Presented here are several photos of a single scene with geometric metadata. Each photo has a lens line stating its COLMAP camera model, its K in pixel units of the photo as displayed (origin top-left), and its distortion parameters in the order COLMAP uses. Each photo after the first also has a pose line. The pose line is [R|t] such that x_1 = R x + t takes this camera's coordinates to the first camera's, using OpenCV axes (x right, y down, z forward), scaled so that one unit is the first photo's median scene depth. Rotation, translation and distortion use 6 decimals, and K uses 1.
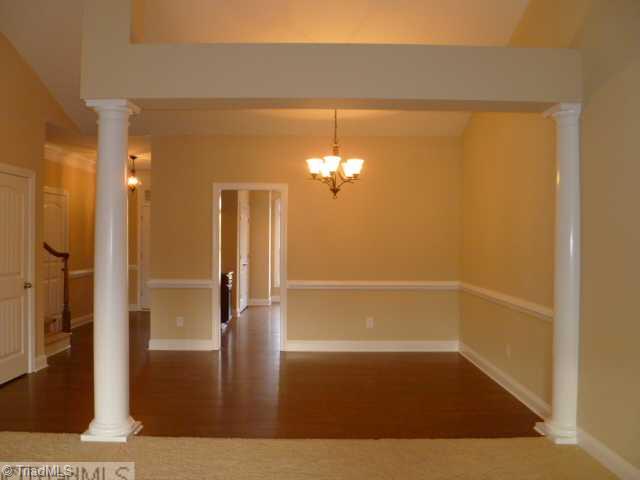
lens RADIAL K [[529.2, 0, 320.0], [0, 529.2, 240.0], [0, 0, 1]] dist [-0.081644, 0.003879]
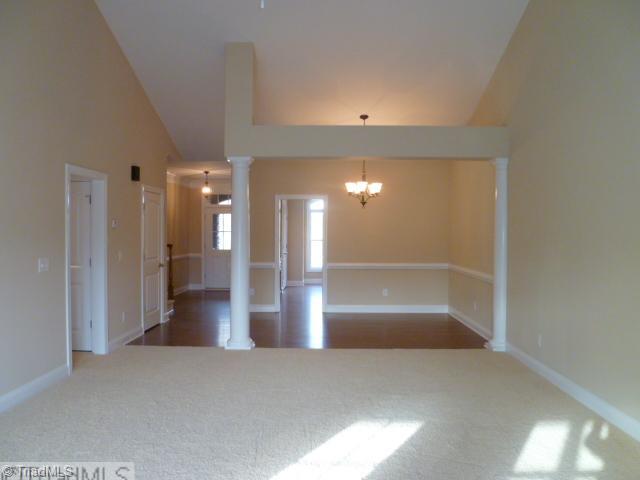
lens RADIAL K [[529.2, 0, 320.0], [0, 529.2, 240.0], [0, 0, 1]] dist [-0.081644, 0.003879]
pose [[0.999792, -0.001793, -0.020315, -0.065455], [0.002113, 0.999874, 0.015747, -0.009743], [0.020284, -0.015787, 0.999670, -0.533958]]
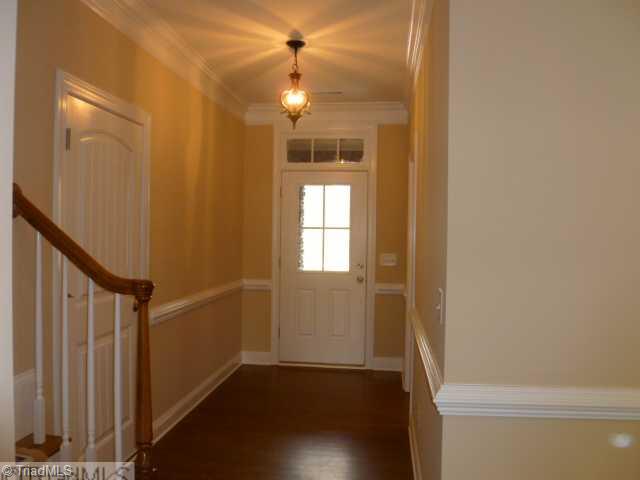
lens RADIAL K [[529.2, 0, 320.0], [0, 529.2, 240.0], [0, 0, 1]] dist [-0.081644, 0.003879]
pose [[0.991931, 0.009639, -0.126412, -0.443833], [-0.007824, 0.999859, 0.014851, -0.003087], [0.126538, -0.013742, 0.991867, 0.902506]]
